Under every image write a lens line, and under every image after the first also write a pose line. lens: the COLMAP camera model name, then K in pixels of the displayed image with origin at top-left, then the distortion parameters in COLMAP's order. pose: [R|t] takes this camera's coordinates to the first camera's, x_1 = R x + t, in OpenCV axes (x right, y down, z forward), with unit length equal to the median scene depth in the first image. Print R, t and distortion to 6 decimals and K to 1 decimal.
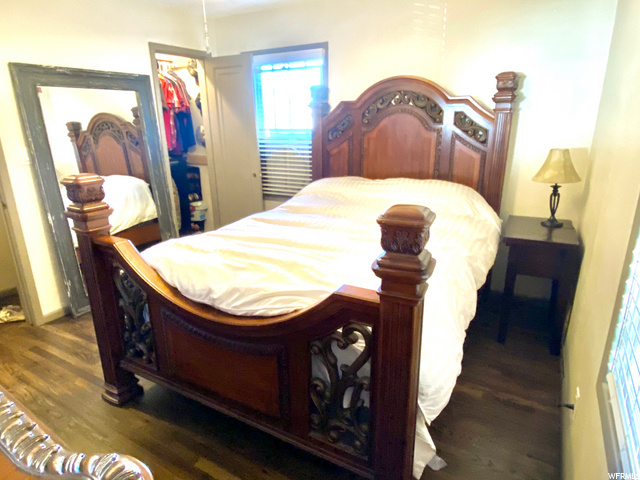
lens RADIAL K [[387.5, 0, 320.0], [0, 387.5, 240.0], [0, 0, 1]] dist [0.044674, -0.087358]
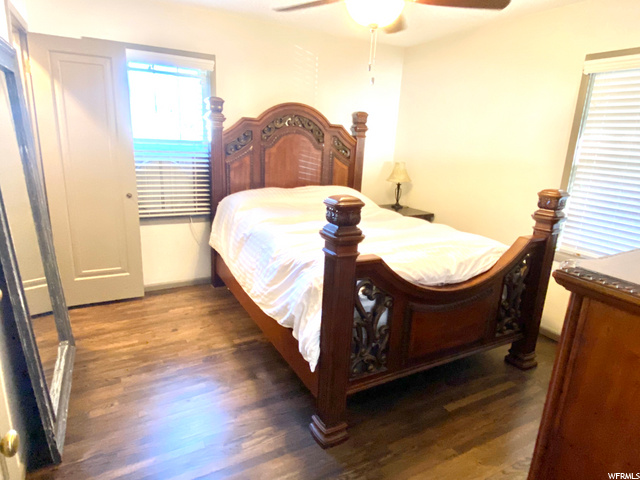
lens RADIAL K [[387.5, 0, 320.0], [0, 387.5, 240.0], [0, 0, 1]] dist [0.044674, -0.087358]
pose [[0.518395, -0.170979, 0.837874, -0.821094], [0.194472, 0.977706, 0.079193, -0.082918], [-0.832735, 0.121890, 0.540088, 0.328057]]
